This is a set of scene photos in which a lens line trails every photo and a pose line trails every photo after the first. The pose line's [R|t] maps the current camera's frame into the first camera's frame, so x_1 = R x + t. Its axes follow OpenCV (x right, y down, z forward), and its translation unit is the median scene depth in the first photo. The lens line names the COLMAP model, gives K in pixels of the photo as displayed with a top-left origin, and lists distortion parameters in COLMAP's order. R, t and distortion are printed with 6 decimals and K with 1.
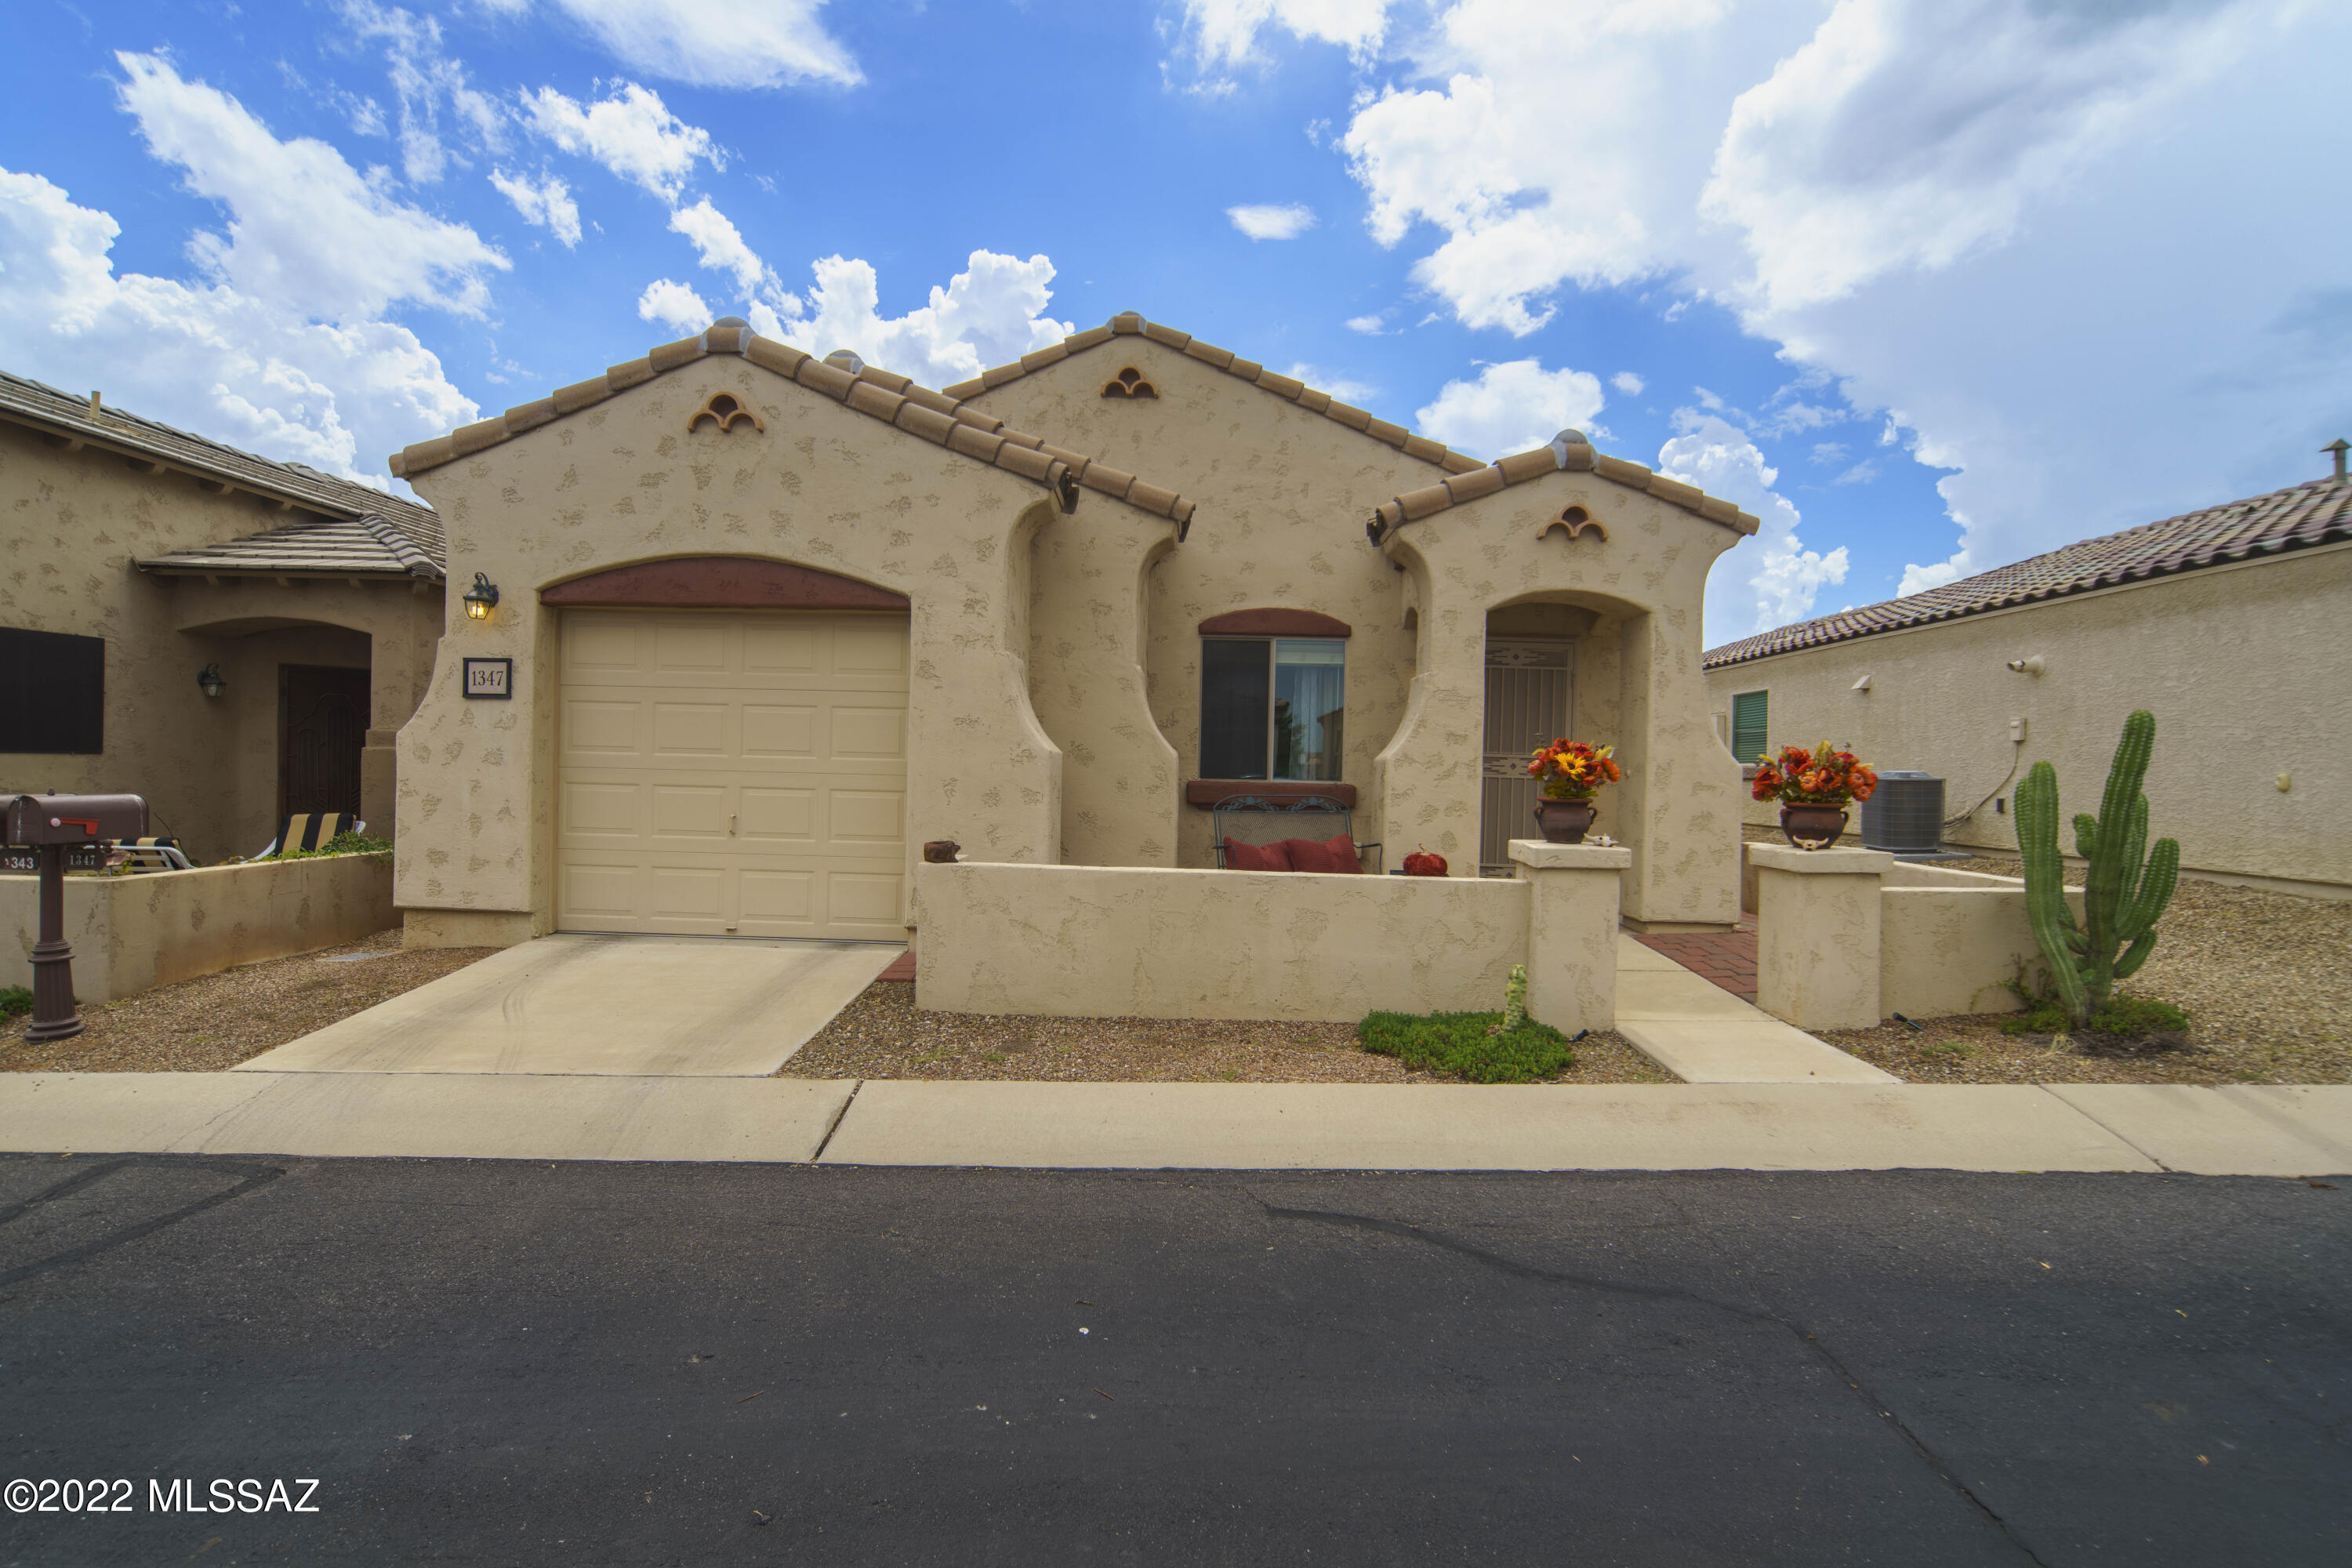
lens RADIAL K [[1058.7, 0, 1177.2], [0, 1058.7, 780.7], [0, 0, 1]] dist [-0.025608, 0.016279]
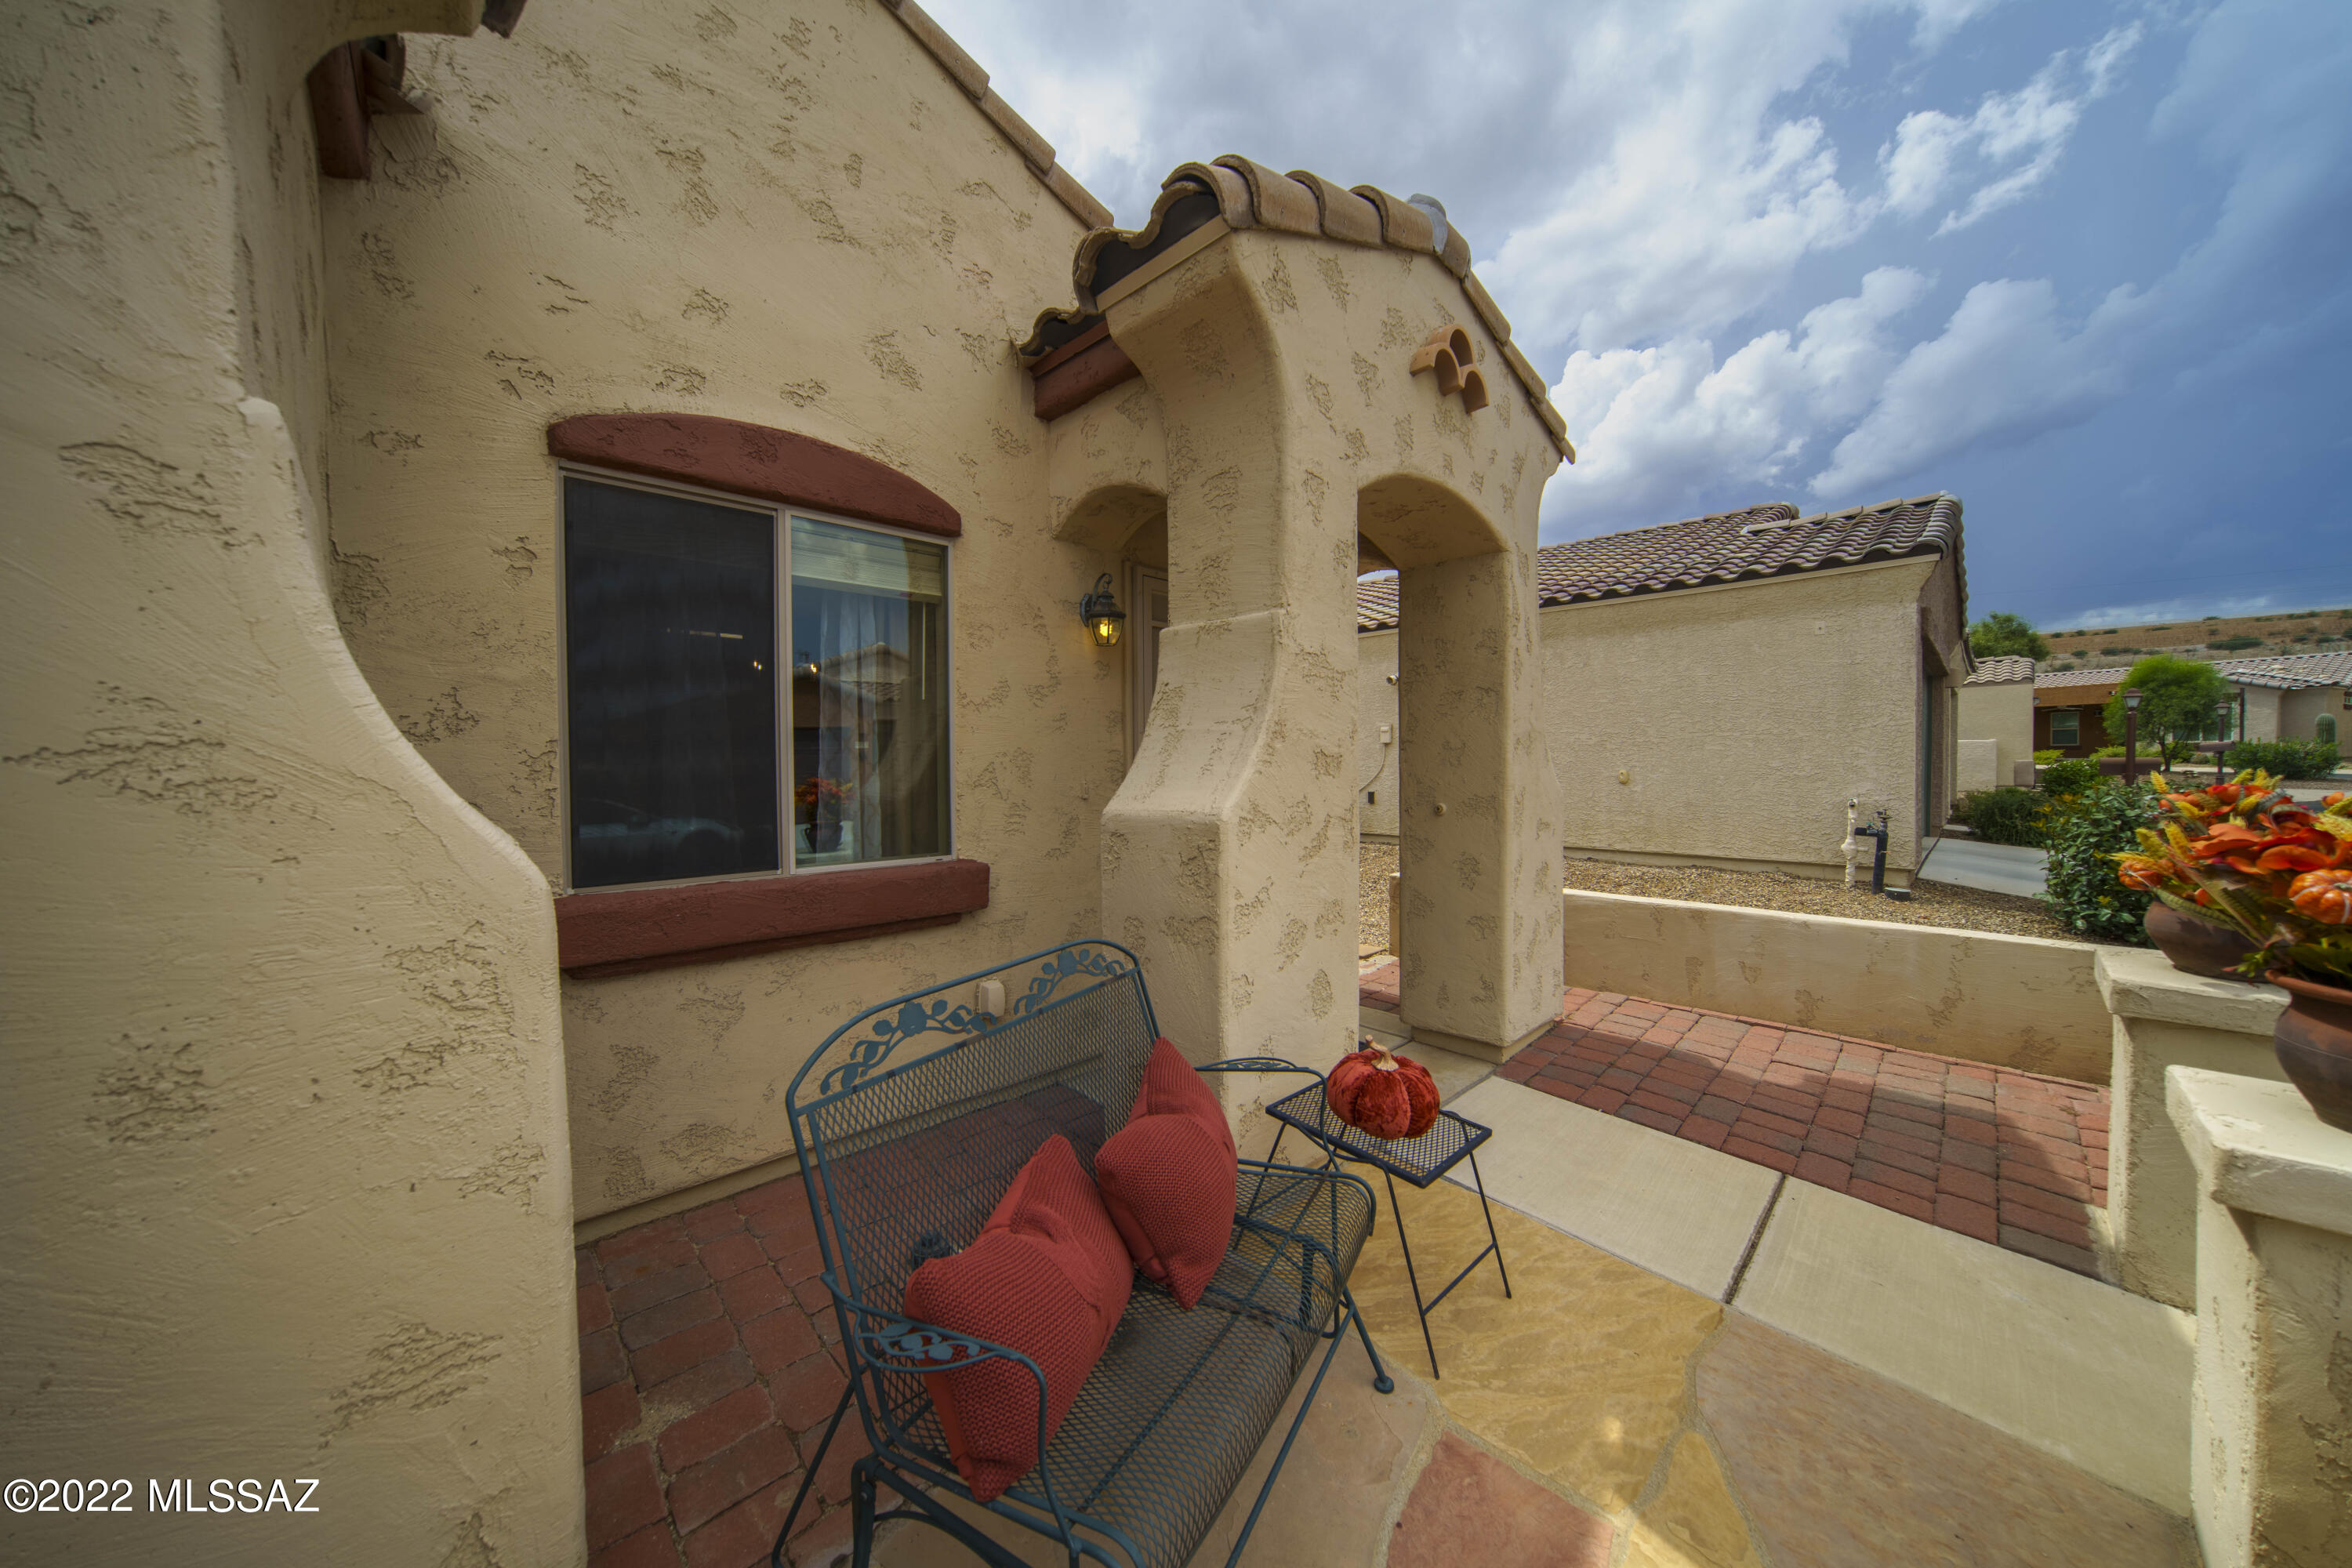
lens RADIAL K [[799.0, 0, 1172.3], [0, 799.0, 777.1], [0, 0, 1]] dist [-0.030281, 0.009023]
pose [[0.702411, -0.039782, 0.710659, -0.024161], [0.031900, 0.999193, 0.024404, -0.044306], [-0.711056, 0.005528, 0.703113, 0.806908]]
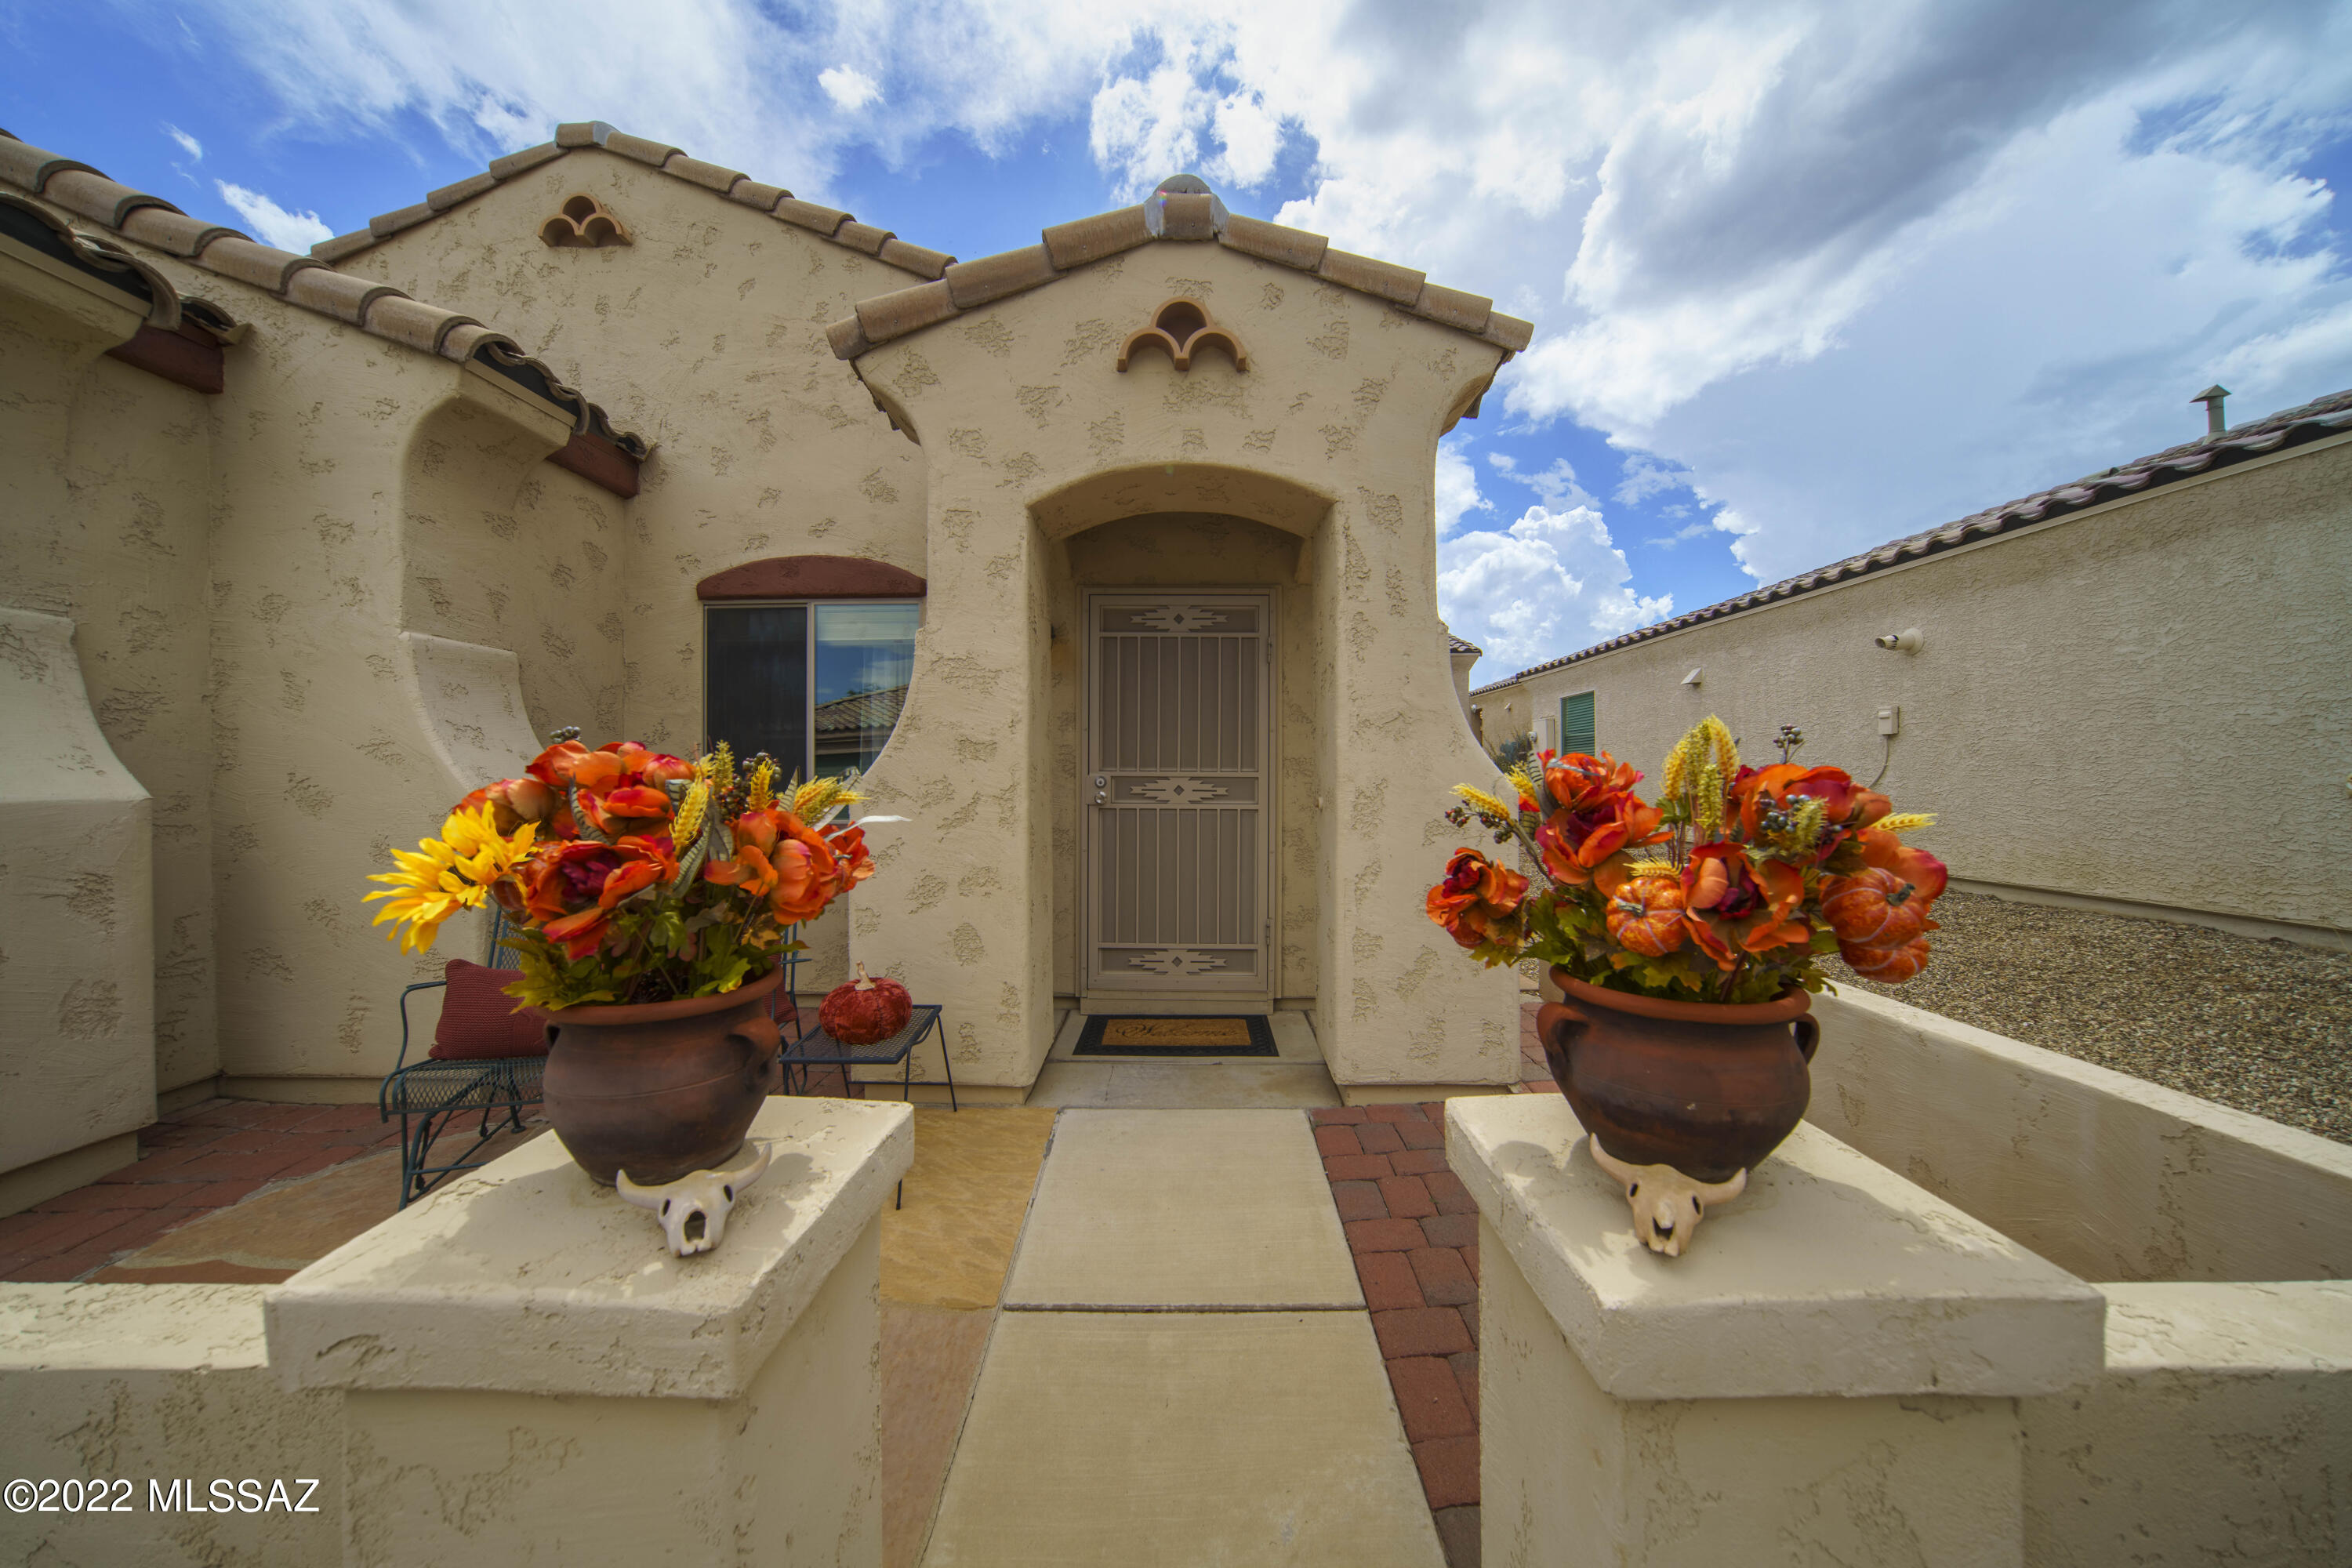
lens RADIAL K [[793.8, 0, 1173.2], [0, 793.8, 778.6], [0, 0, 1]] dist [-0.033483, 0.008978]
pose [[0.999653, -0.025177, 0.007738, 0.359007], [0.025238, 0.999650, -0.007981, -0.019585], [-0.007534, 0.008173, 0.999938, 0.600654]]
